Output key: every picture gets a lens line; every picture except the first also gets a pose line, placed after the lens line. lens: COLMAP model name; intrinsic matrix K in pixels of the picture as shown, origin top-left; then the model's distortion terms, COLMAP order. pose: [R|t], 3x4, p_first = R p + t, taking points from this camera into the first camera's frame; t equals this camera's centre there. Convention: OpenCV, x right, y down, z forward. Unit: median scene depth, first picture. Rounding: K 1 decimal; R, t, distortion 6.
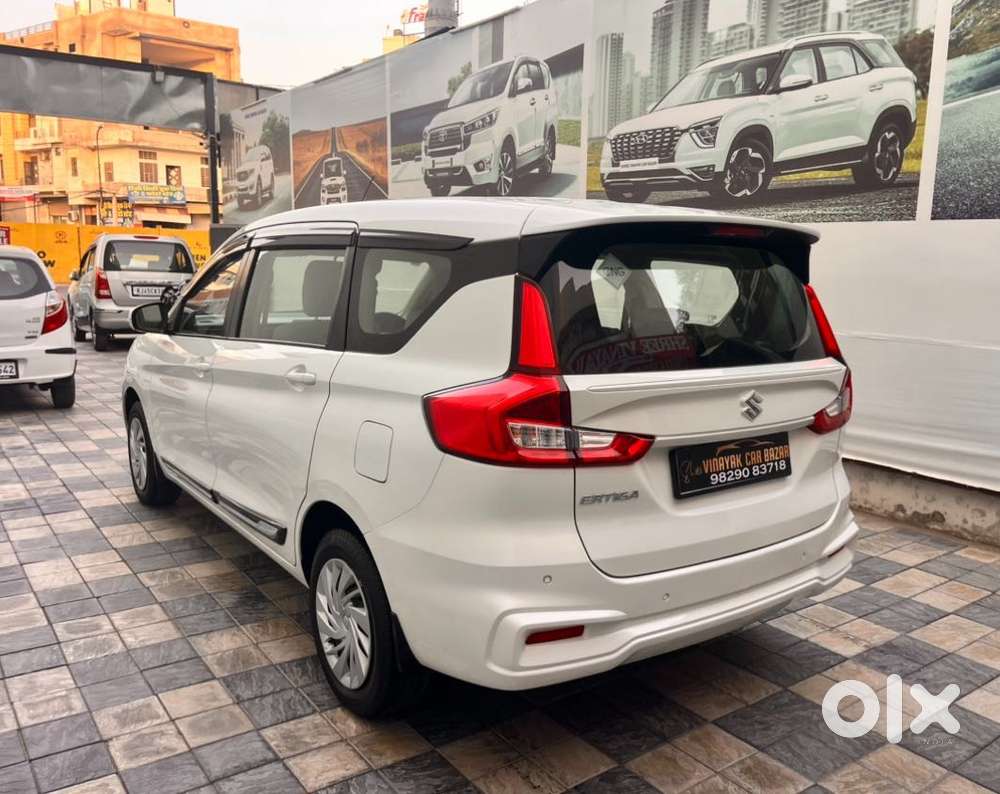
lens RADIAL K [[838.5, 0, 541.3], [0, 838.5, 405.9], [0, 0, 1]] dist [0.072054, -0.101415]
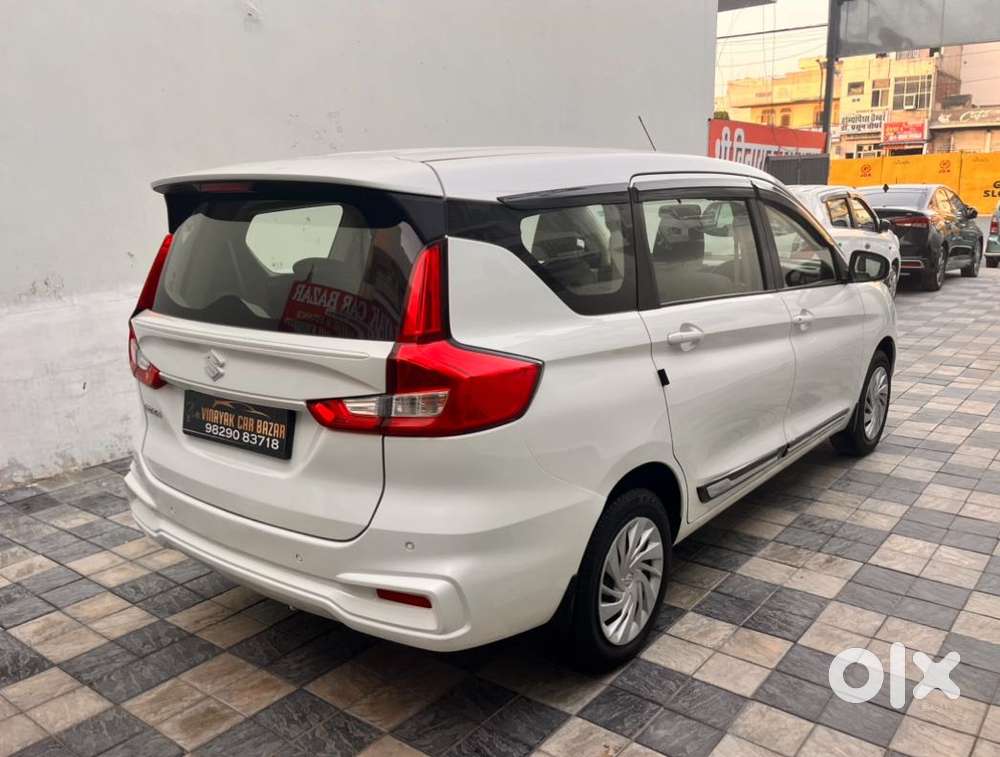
lens RADIAL K [[866.6, 0, 499.0], [0, 866.6, 391.7], [0, 0, 1]] dist [0.013029, -0.004766]
pose [[0.246971, 0.189201, -0.950373, 0.594787], [-0.130261, 0.978334, 0.160917, -0.081156], [0.960228, 0.084054, 0.266266, 0.475723]]
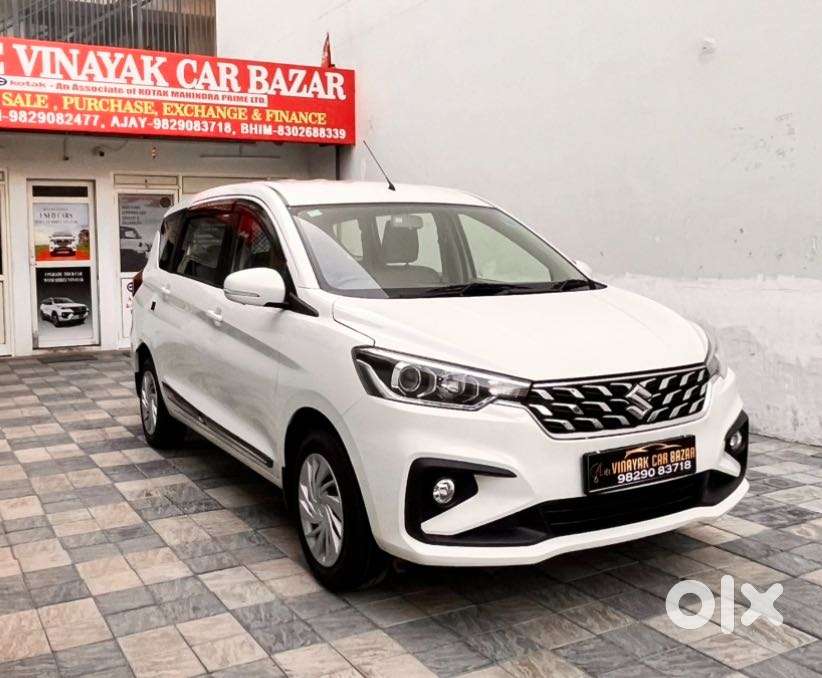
lens RADIAL K [[866.2, 0, 386.5], [0, 866.2, 298.2], [0, 0, 1]] dist [-0.004619, 0.007933]
pose [[-0.987507, -0.026610, 0.155315, -0.315363], [0.008787, 0.974806, 0.222880, -0.250840], [-0.157332, 0.221461, -0.962394, 1.647782]]
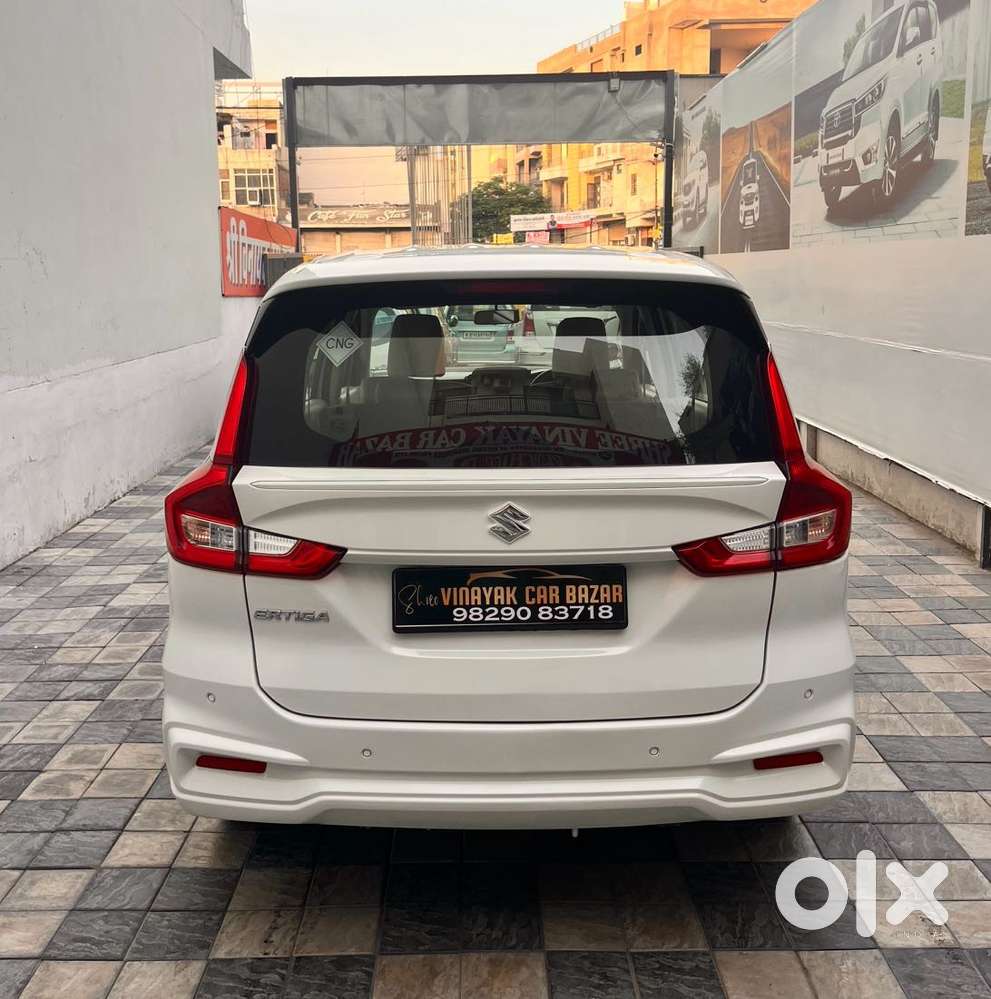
lens RADIAL K [[1075.5, 0, 492.6], [0, 1075.5, 453.3], [0, 0, 1]] dist [0.054784, -0.032467]
pose [[0.795930, 0.061003, -0.602307, 0.361439], [-0.066889, 0.997680, 0.012655, -0.032313], [0.601682, 0.030216, 0.798164, 0.108972]]
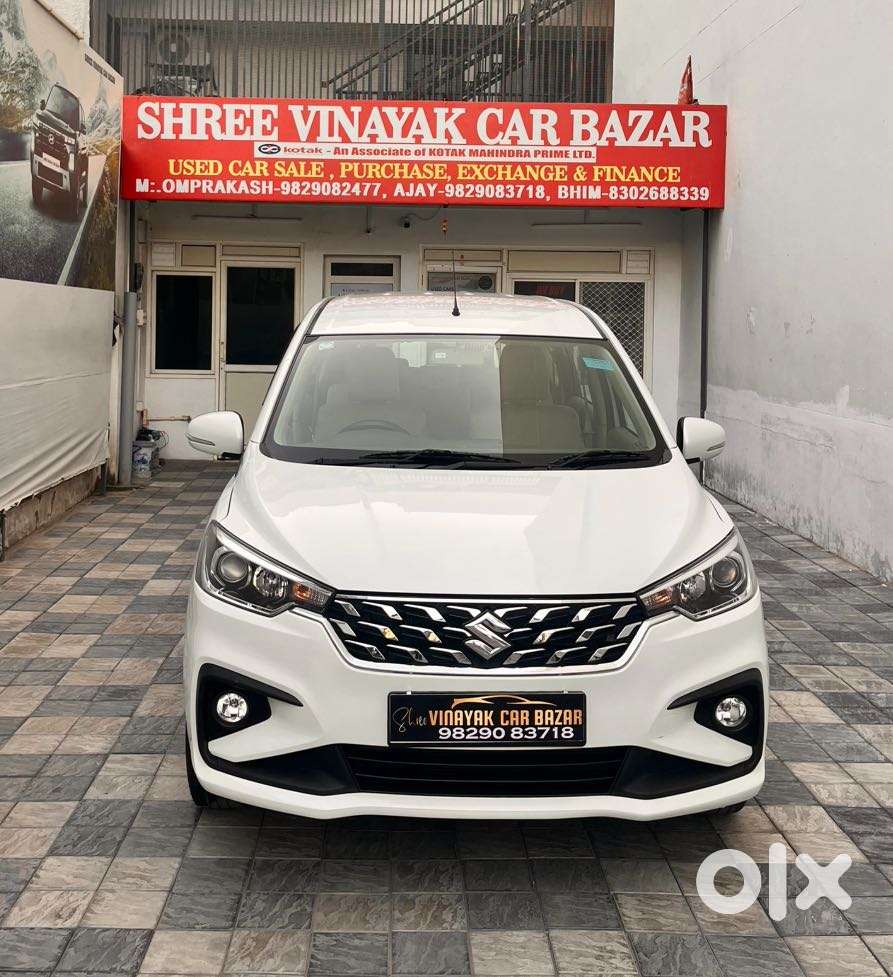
lens RADIAL K [[1176.4, 0, 409.2], [0, 1176.4, 341.2], [0, 0, 1]] dist [0.093541, -0.173278]
pose [[-0.801992, -0.057025, 0.594607, -0.691876], [0.057566, 0.983421, 0.171957, -0.302612], [-0.594555, 0.172138, -0.785413, 1.553682]]
